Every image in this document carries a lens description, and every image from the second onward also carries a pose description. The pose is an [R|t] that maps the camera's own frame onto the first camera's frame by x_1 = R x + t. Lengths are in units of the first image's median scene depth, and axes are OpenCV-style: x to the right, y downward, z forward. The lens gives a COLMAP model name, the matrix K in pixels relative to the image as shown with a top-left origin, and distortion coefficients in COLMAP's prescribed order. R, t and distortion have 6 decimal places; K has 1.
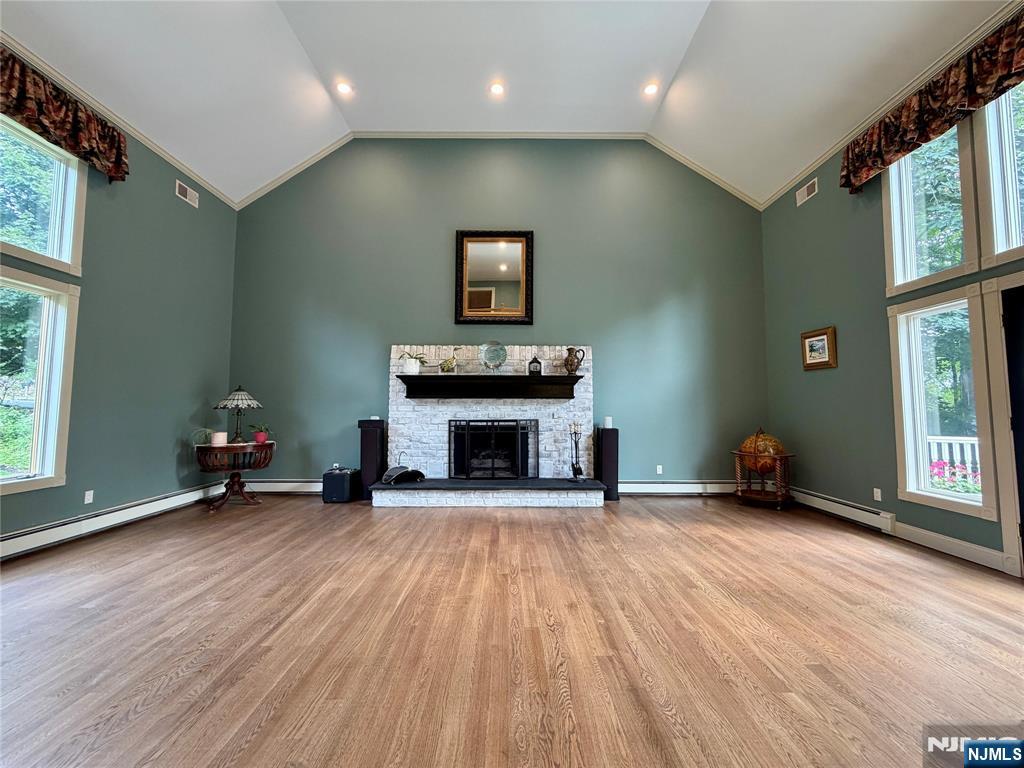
lens RADIAL K [[407.4, 0, 511.6], [0, 407.4, 384.6], [0, 0, 1]] dist [-0.010343, 0.000147]
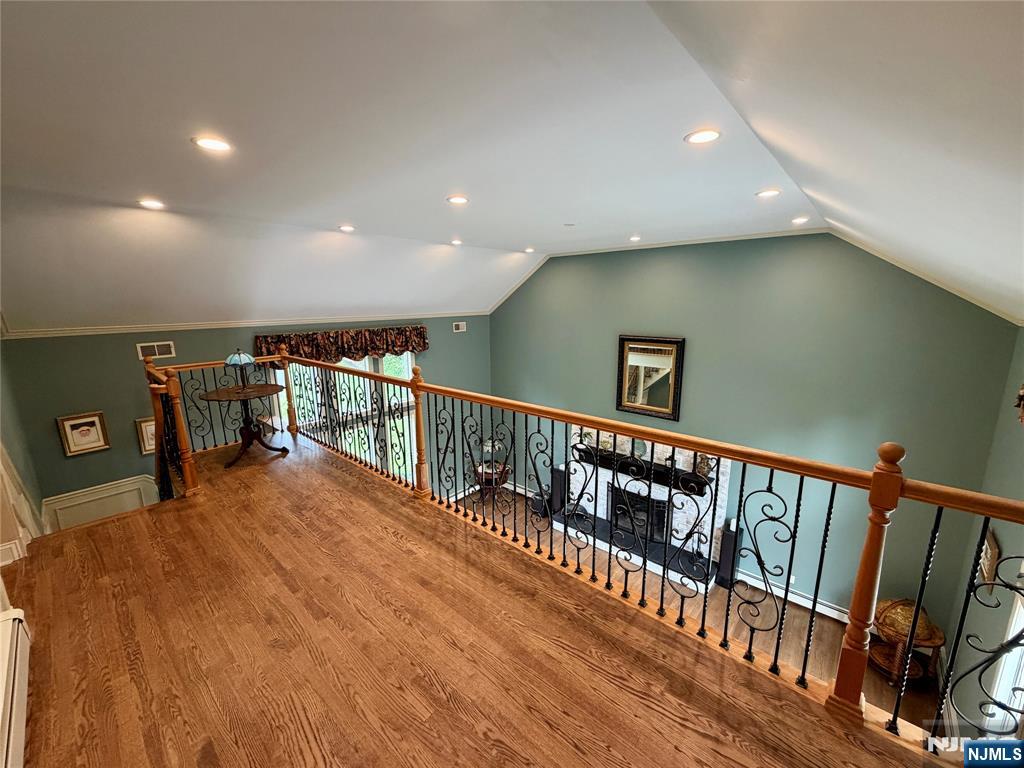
lens RADIAL K [[407.4, 0, 506.3], [0, 407.4, 383.0], [0, 0, 1]] dist [-0.010343, 0.000147]
pose [[0.743323, 0.121979, -0.657717, 0.452908], [0.058534, 0.967602, 0.245602, -0.593715], [0.666367, -0.221060, 0.712101, -0.128355]]
